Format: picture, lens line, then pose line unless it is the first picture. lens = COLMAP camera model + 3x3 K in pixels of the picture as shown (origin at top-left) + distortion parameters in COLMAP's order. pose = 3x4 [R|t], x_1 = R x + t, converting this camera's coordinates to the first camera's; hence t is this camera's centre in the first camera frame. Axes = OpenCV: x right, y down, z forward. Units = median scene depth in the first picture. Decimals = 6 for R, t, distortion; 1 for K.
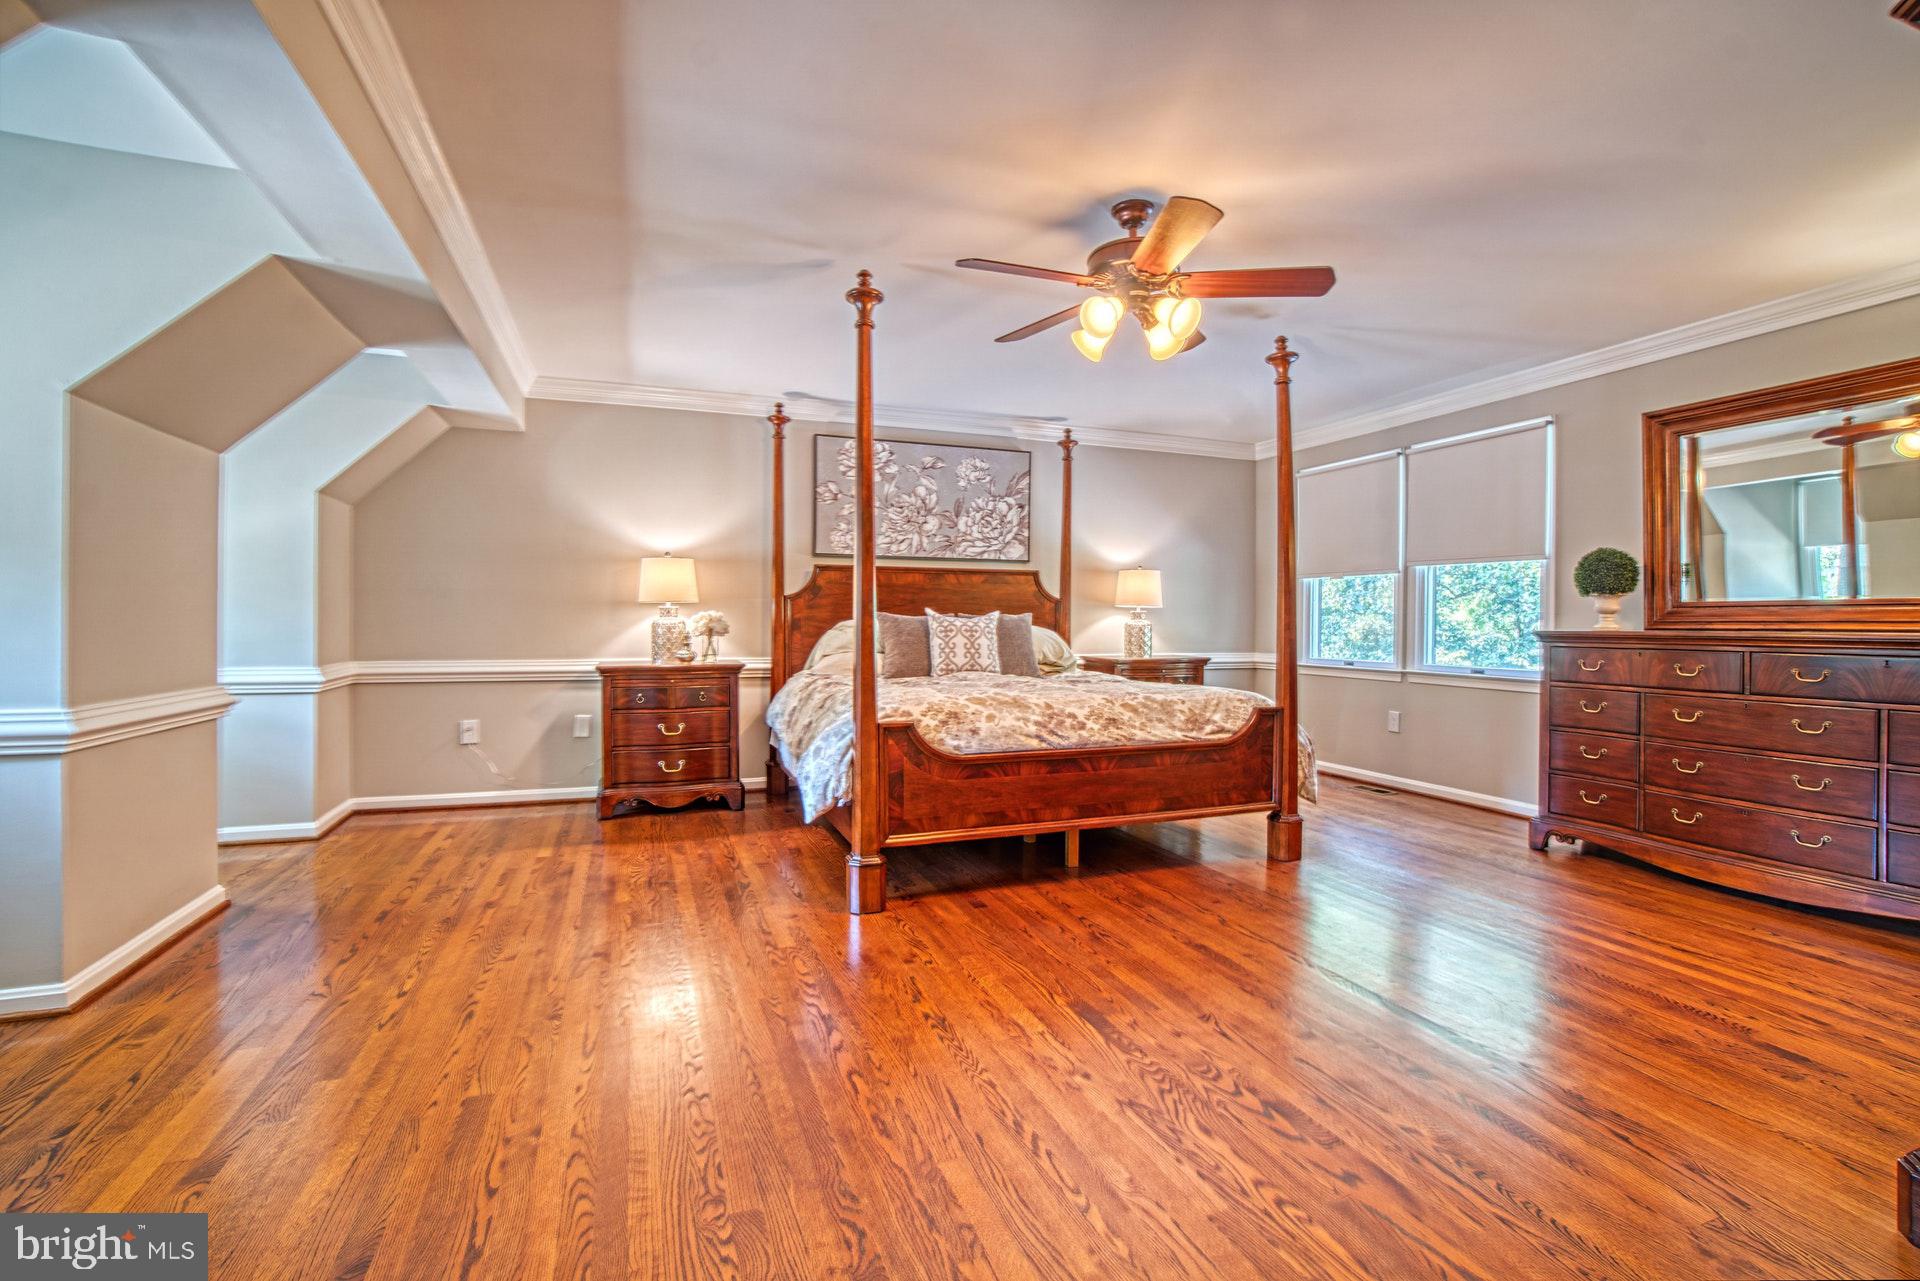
lens RADIAL K [[847.3, 0, 948.2], [0, 847.3, 631.9], [0, 0, 1]] dist [-0.048856, 0.000009]
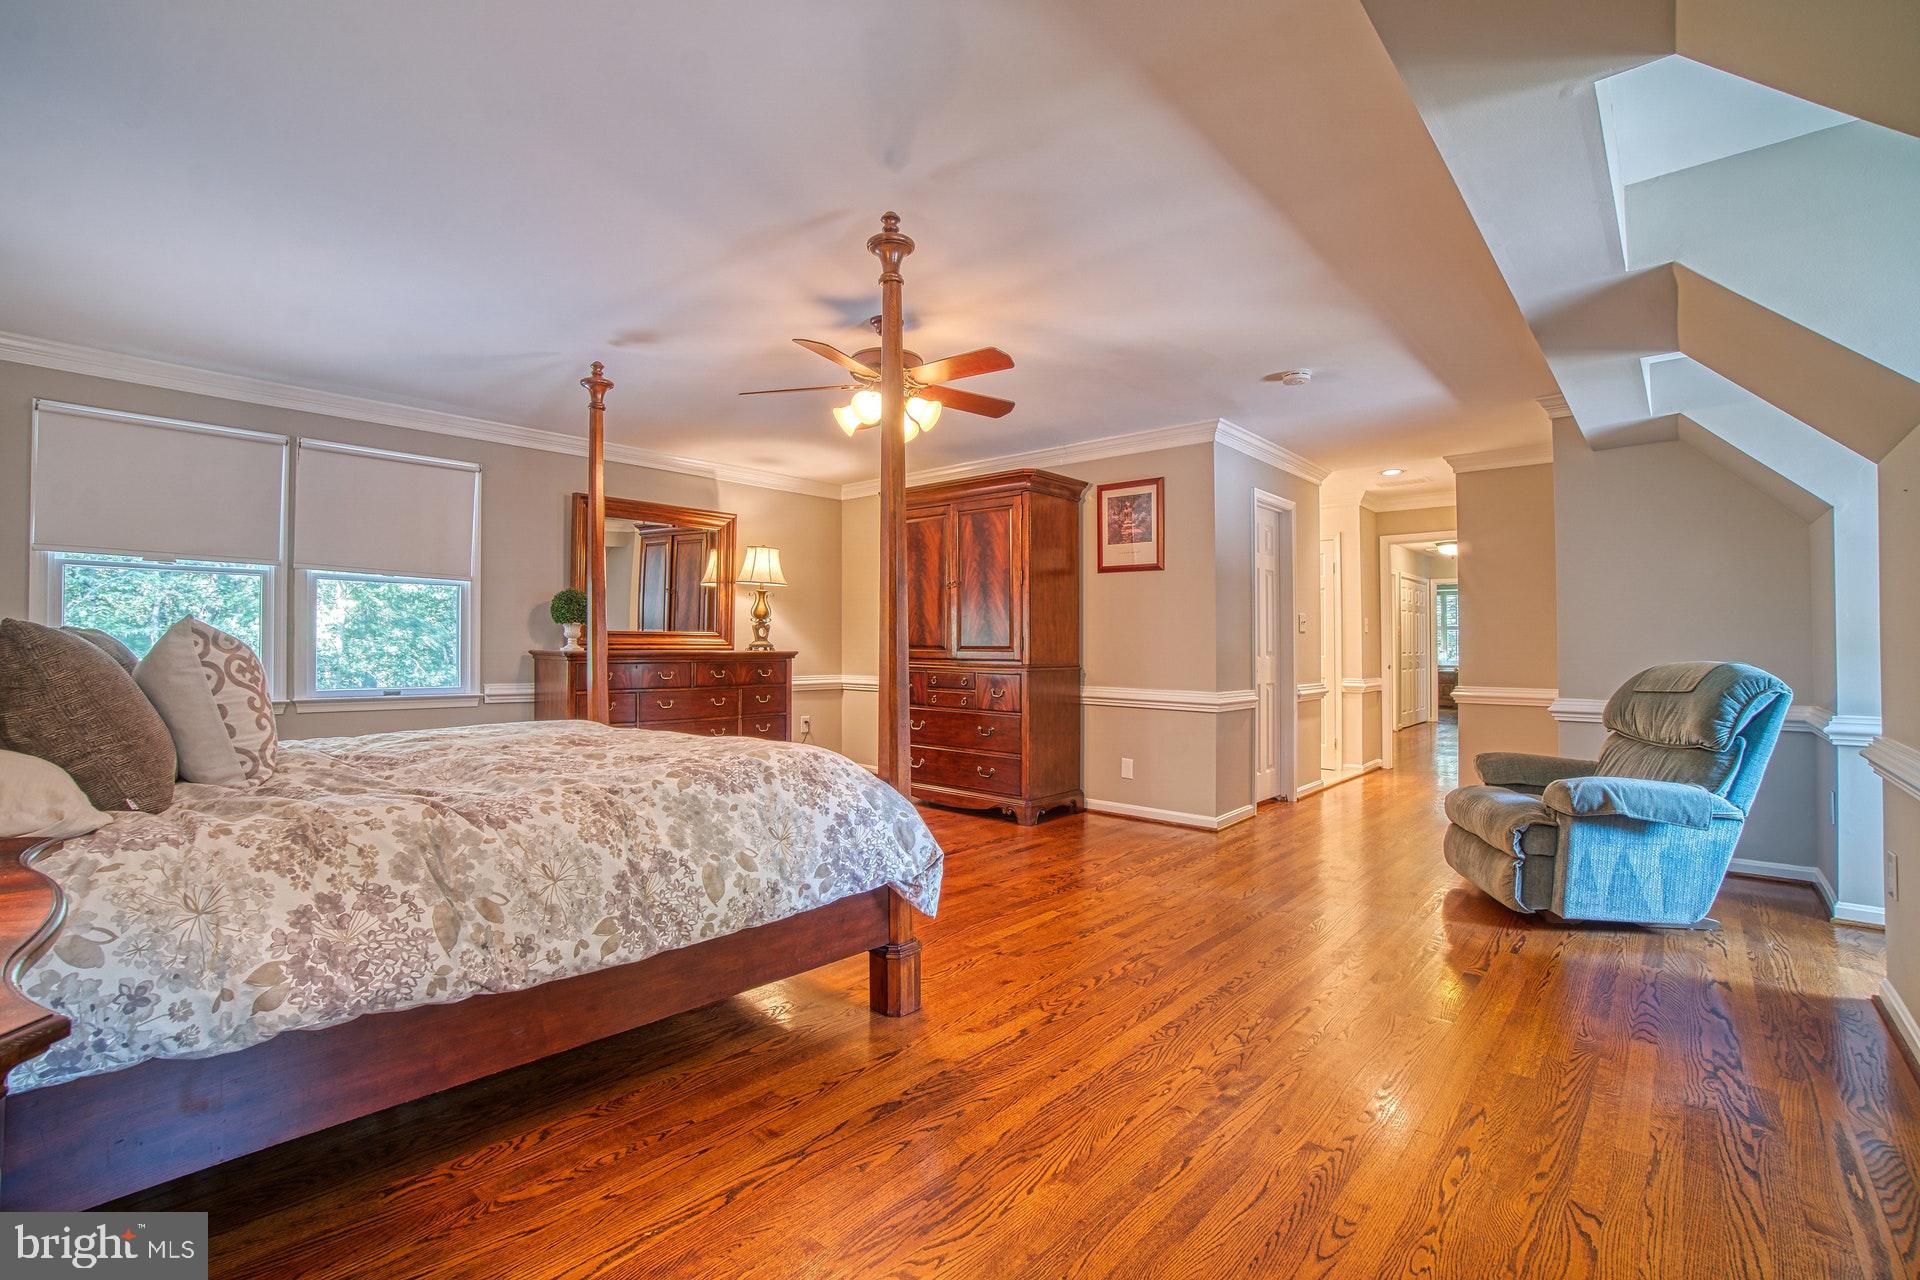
lens RADIAL K [[847.3, 0, 948.2], [0, 847.3, 631.4], [0, 0, 1]] dist [-0.048856, 0.000009]
pose [[-0.460539, 0.009205, 0.887592, -0.871167], [-0.001043, 0.999940, -0.010911, -0.024149], [-0.887639, -0.005950, -0.460501, 1.379476]]
